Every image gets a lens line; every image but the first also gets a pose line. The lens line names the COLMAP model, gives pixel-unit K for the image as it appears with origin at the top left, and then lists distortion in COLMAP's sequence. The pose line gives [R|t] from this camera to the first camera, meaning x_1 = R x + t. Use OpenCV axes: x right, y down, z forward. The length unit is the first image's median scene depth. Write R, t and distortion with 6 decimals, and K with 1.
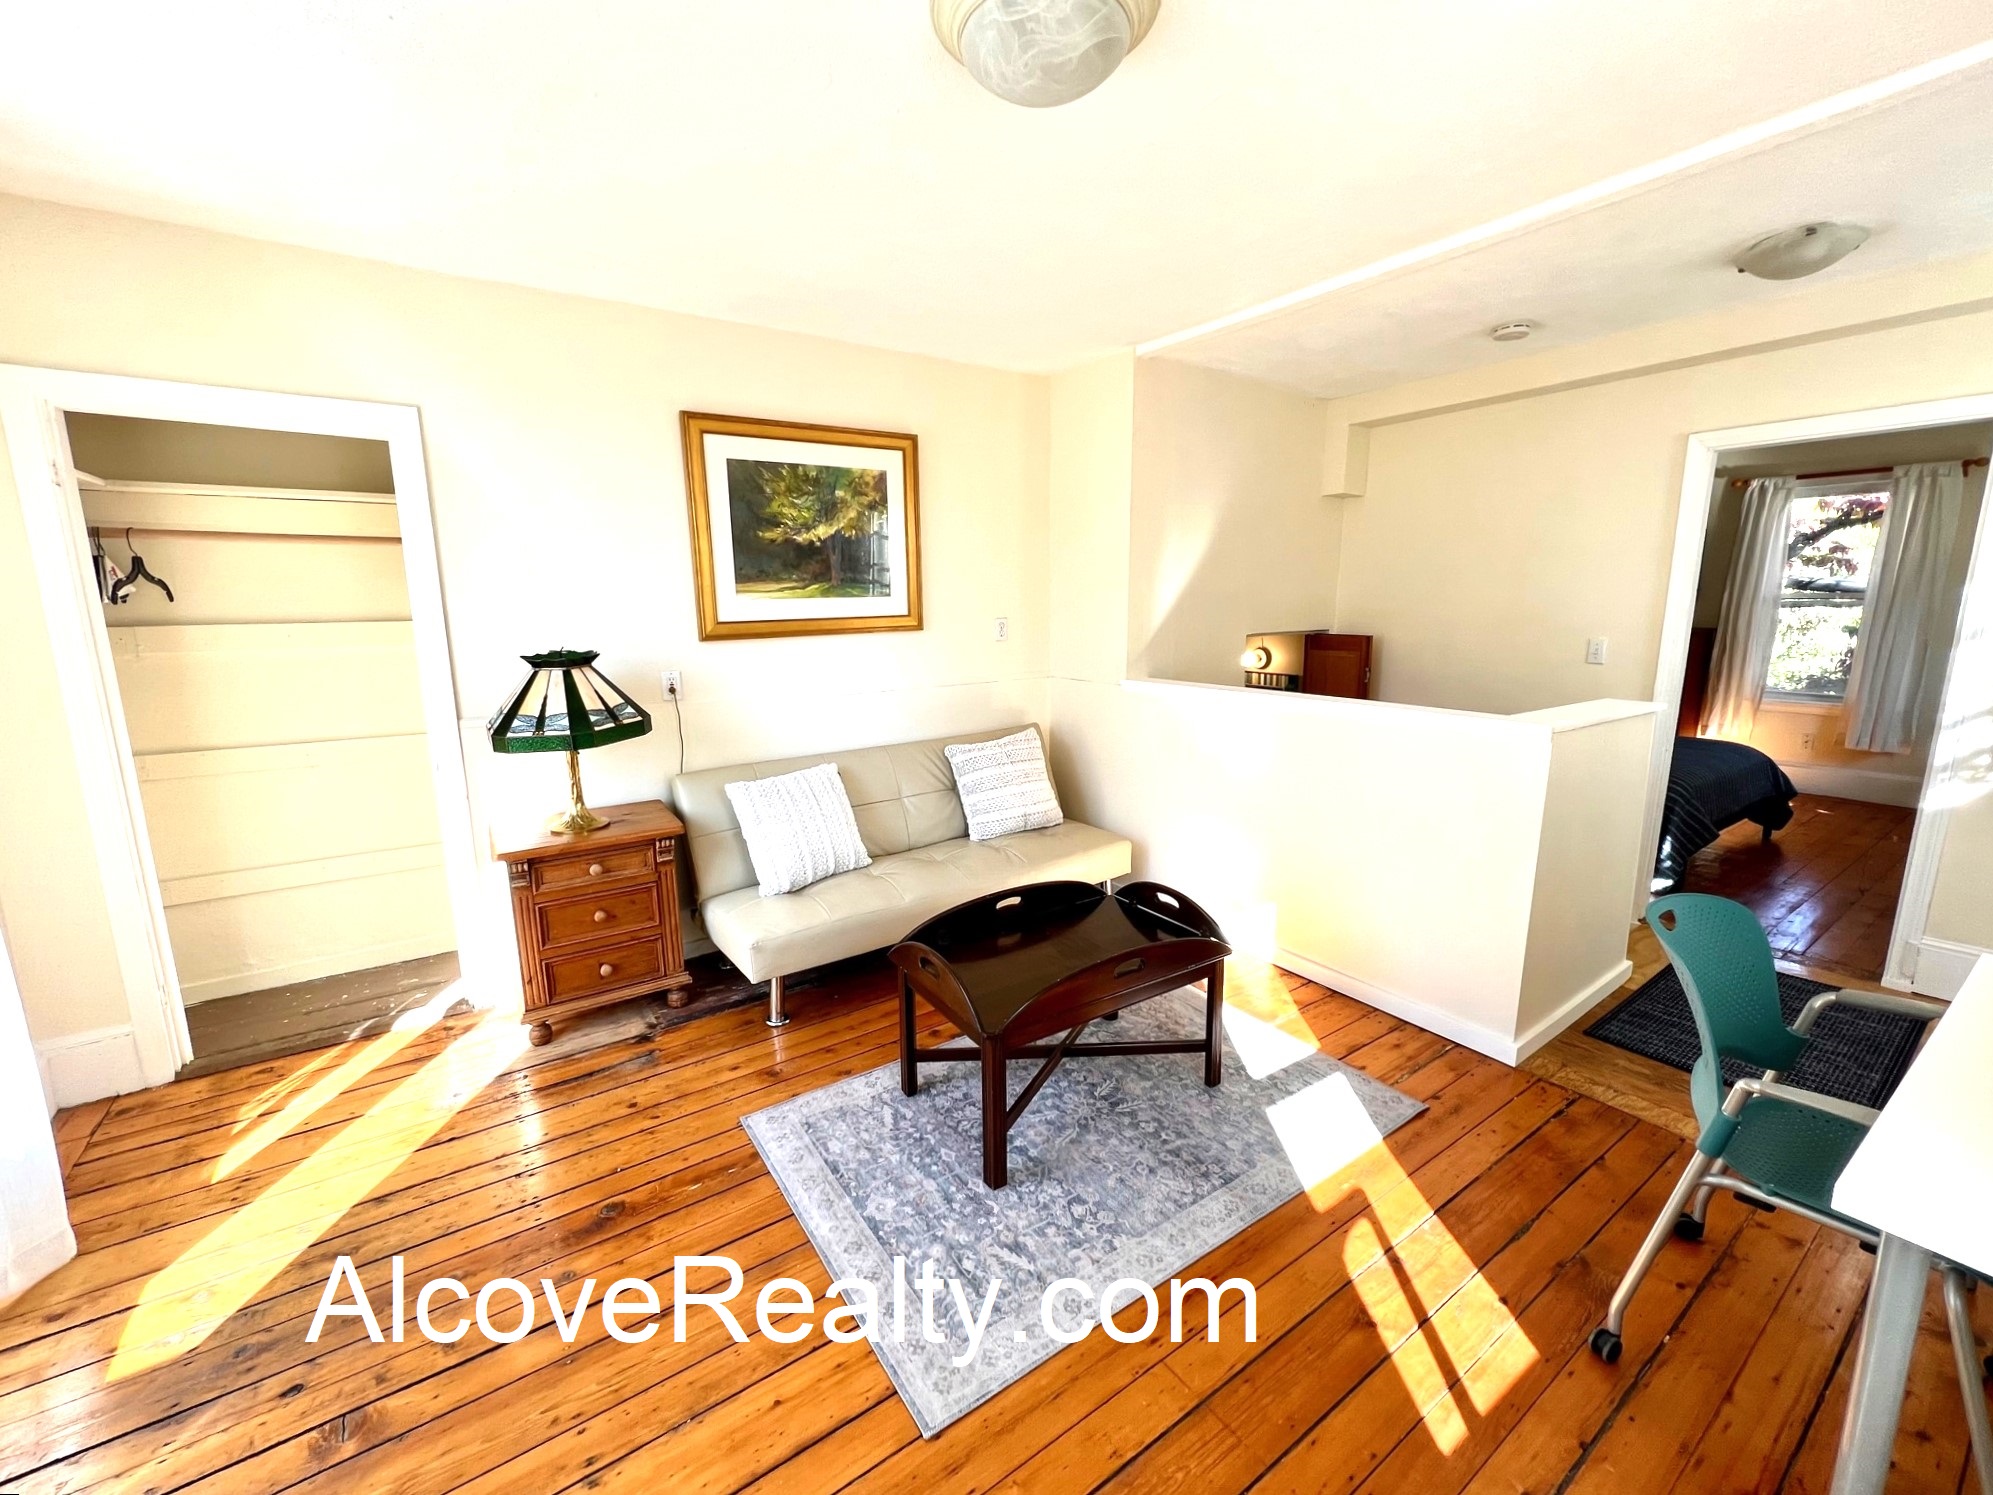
lens RADIAL K [[801.7, 0, 979.1], [0, 801.7, 739.5], [0, 0, 1]] dist [0.003389, 0.000558]
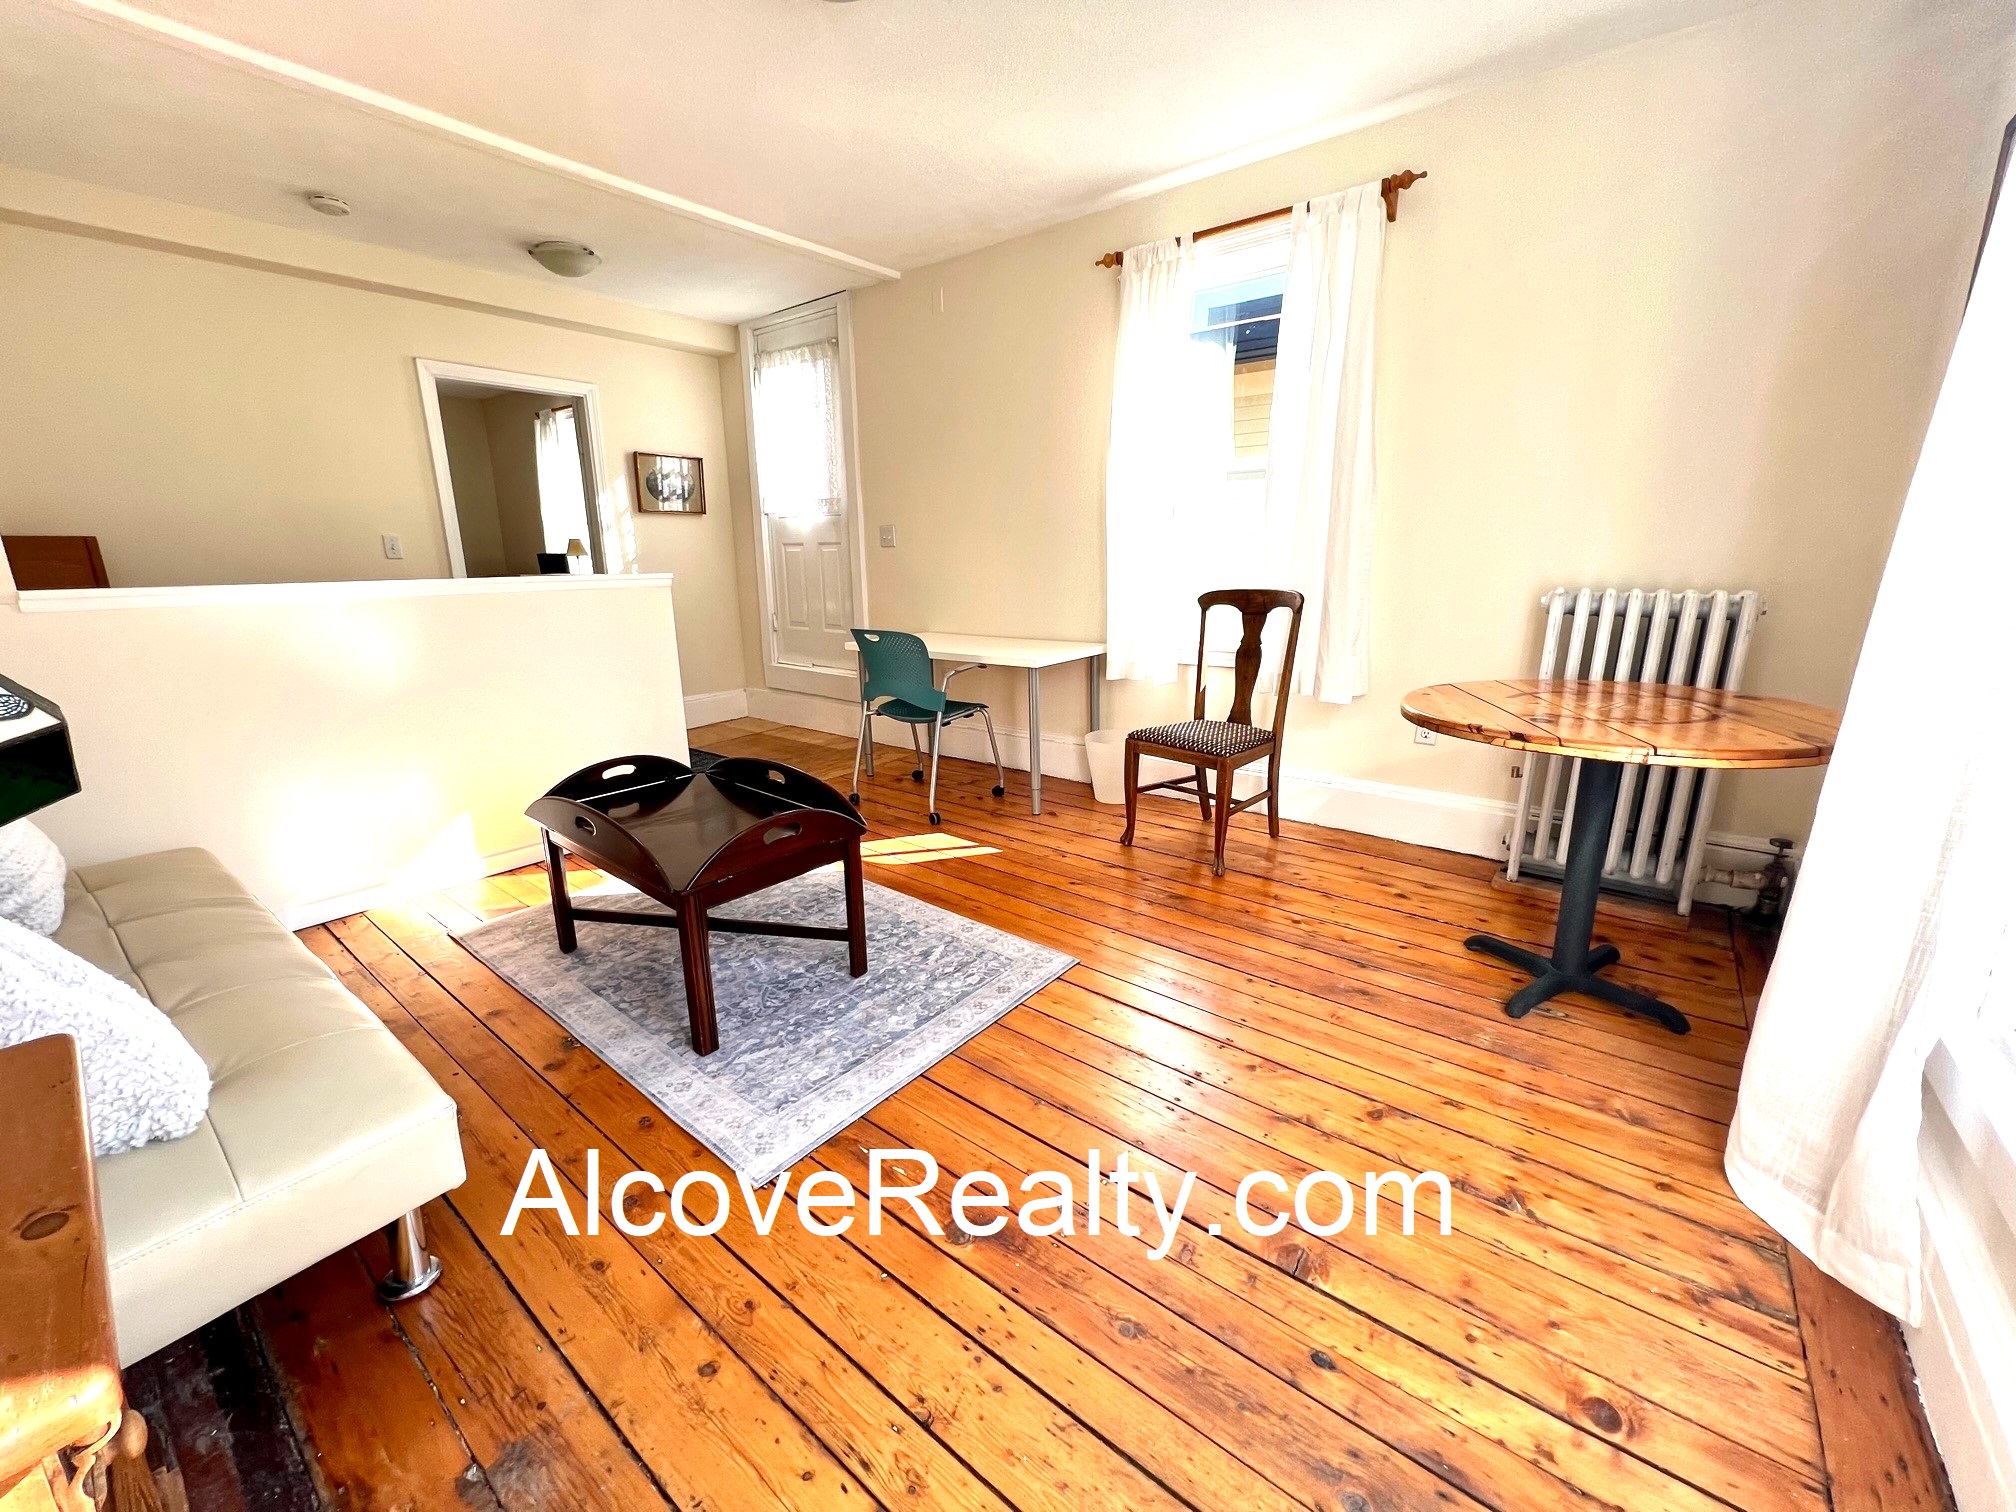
lens RADIAL K [[810.9, 0, 1001.3], [0, 810.9, 754.7], [0, 0, 1]] dist [0.003389, 0.000558]
pose [[-0.291507, -0.227751, 0.929061, -1.095548], [0.179528, 0.940958, 0.286997, -0.025158], [-0.939571, 0.250454, -0.233408, 1.069642]]
